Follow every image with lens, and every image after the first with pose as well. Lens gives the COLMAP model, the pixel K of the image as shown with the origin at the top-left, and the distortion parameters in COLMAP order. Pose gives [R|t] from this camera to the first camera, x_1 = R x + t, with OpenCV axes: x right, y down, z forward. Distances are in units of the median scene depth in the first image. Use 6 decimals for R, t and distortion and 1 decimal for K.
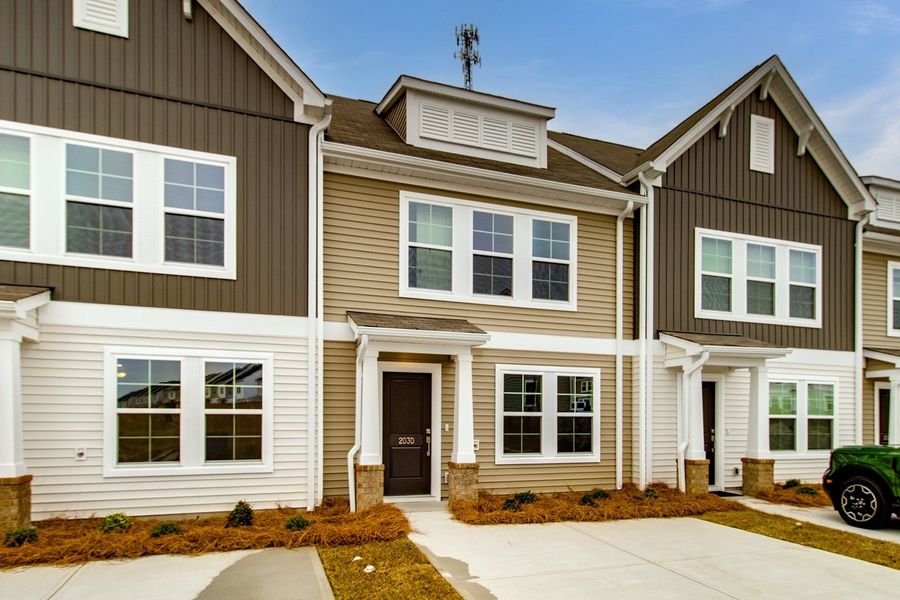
lens RADIAL K [[419.6, 0, 432.6], [0, 419.6, 282.2], [0, 0, 1]] dist [0.009054, 0.000045]
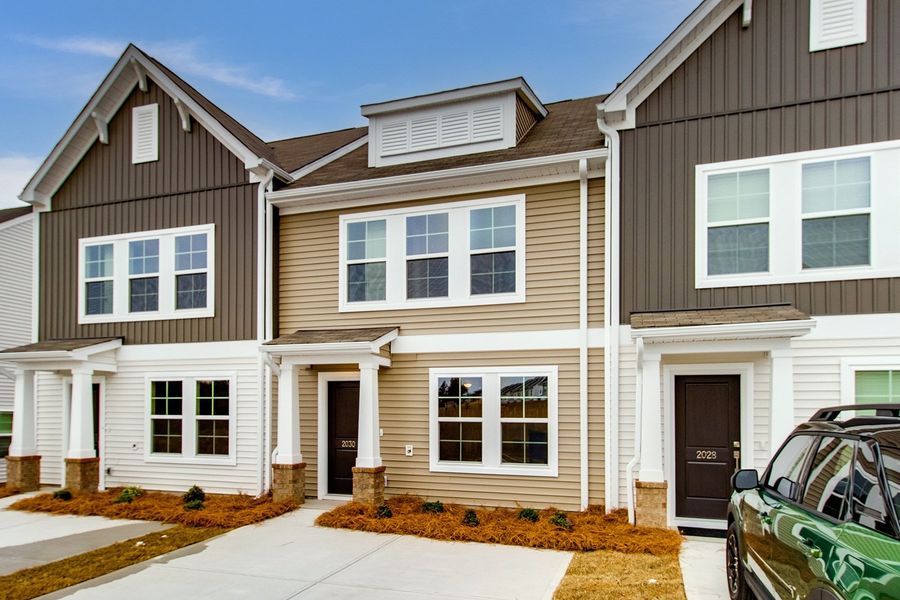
lens RADIAL K [[413.8, 0, 458.9], [0, 413.8, 287.6], [0, 0, 1]] dist [0.009848, 0.000375]
pose [[0.867117, -0.149674, -0.475084, 0.705889], [0.146206, 0.988253, -0.044493, 0.063778], [0.476163, -0.030879, 0.878815, 0.196772]]
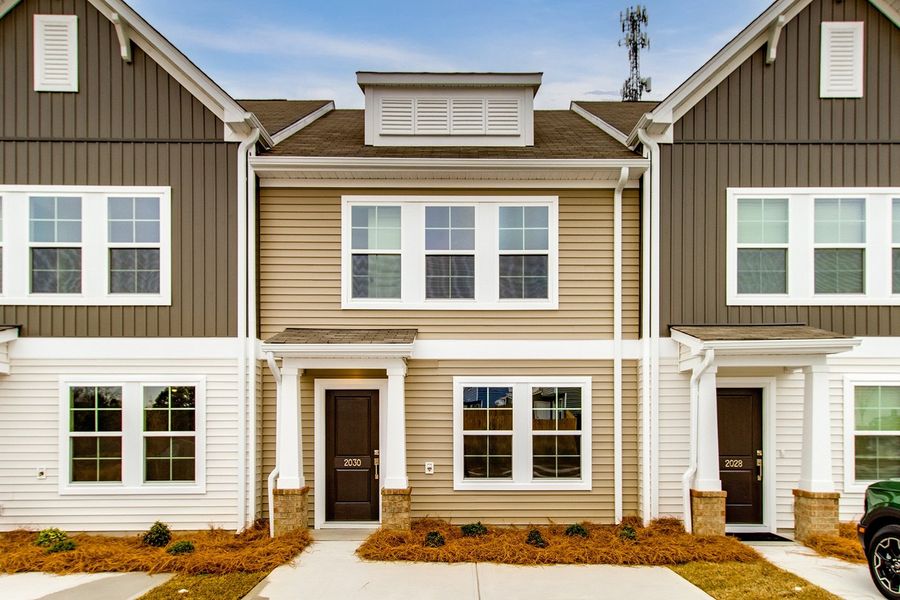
lens RADIAL K [[436.2, 0, 450.0], [0, 436.2, 300.0], [0, 0, 1]] dist [0.011972, -0.000449]
pose [[0.963609, -0.085152, -0.253389, 0.395306], [0.088072, 0.996114, 0.000184, 0.035204], [0.252389, -0.022494, 0.967364, 0.118715]]
